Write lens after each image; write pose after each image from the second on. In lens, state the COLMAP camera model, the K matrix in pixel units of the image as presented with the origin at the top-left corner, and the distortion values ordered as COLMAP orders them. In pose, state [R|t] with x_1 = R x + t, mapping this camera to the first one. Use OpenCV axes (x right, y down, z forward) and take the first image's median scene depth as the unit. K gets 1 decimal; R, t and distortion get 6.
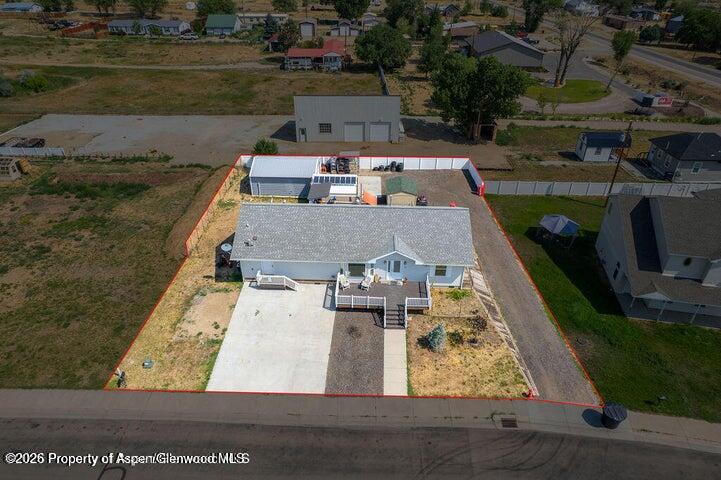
lens RADIAL K [[459.4, 0, 361.7], [0, 459.4, 243.3], [0, 0, 1]] dist [-0.078165, 0.073669]
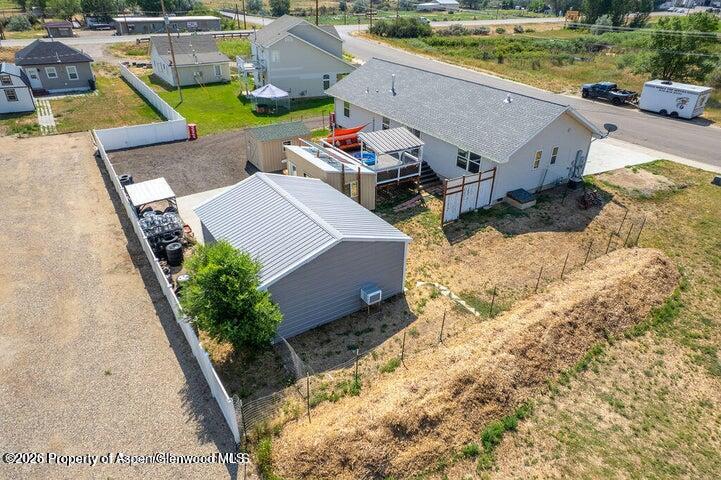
lens RADIAL K [[459.4, 0, 361.7], [0, 459.4, 243.3], [0, 0, 1]] dist [-0.078165, 0.073669]
pose [[-0.565951, -0.426048, 0.705821, -0.675362], [0.424536, 0.583287, 0.692492, -0.576586], [-0.706731, 0.691563, -0.149239, 1.538960]]
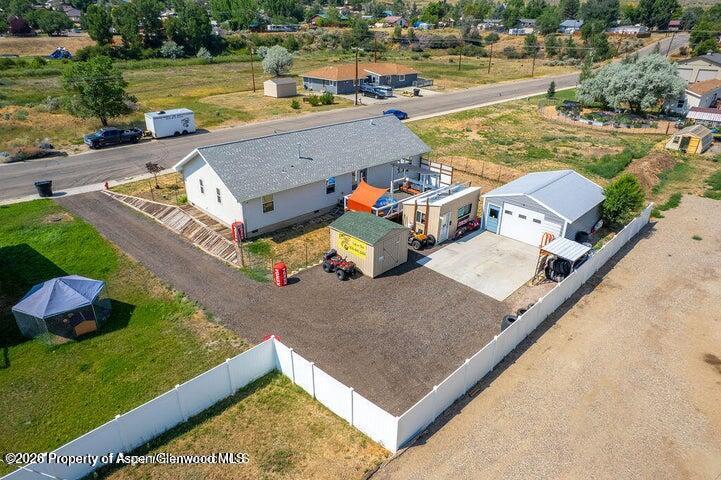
lens RADIAL K [[459.4, 0, 361.7], [0, 459.4, 243.3], [0, 0, 1]] dist [-0.078165, 0.073669]
pose [[-0.693441, 0.302407, -0.653979, 0.635314], [-0.402436, 0.590320, 0.699691, -0.681891], [0.597649, 0.748379, -0.287653, 1.608532]]
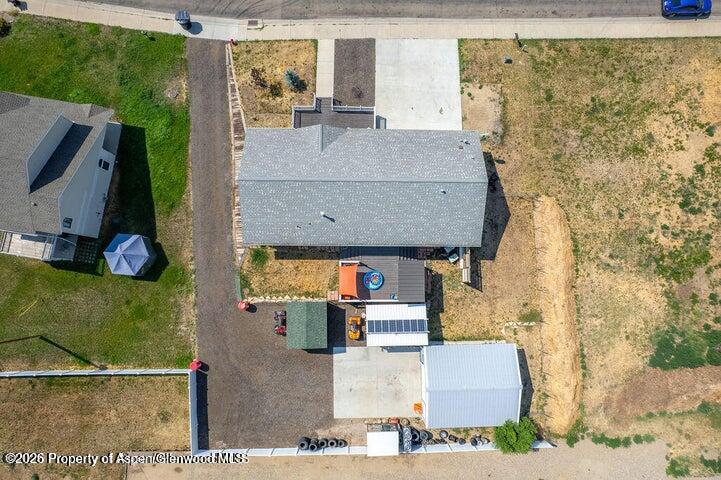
lens RADIAL K [[459.4, 0, 361.7], [0, 459.4, 243.3], [0, 0, 1]] dist [-0.078165, 0.073669]
pose [[-0.999029, 0.031020, -0.031277, 0.021759], [-0.041878, -0.448562, 0.892770, -1.009925], [0.013664, 0.893213, 0.449425, 0.751782]]
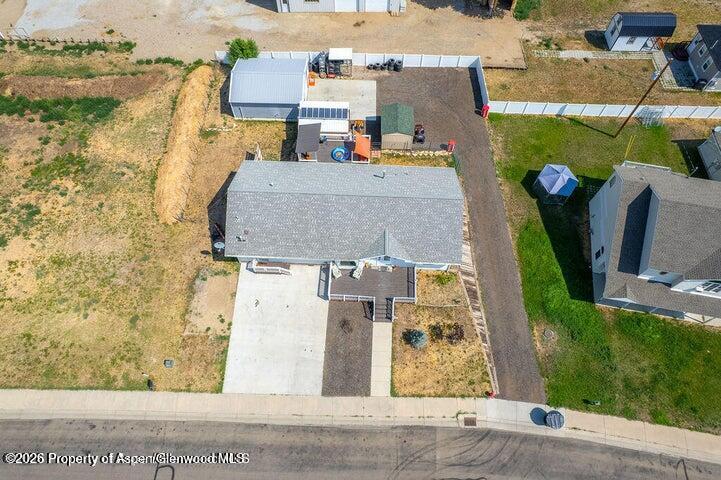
lens RADIAL K [[459.4, 0, 361.7], [0, 459.4, 243.3], [0, 0, 1]] dist [-0.078165, 0.073669]
pose [[0.999975, 0.001711, 0.006826, 0.012717], [-0.004883, 0.867255, 0.497840, -0.500496], [-0.005068, -0.497861, 0.867242, 0.121149]]
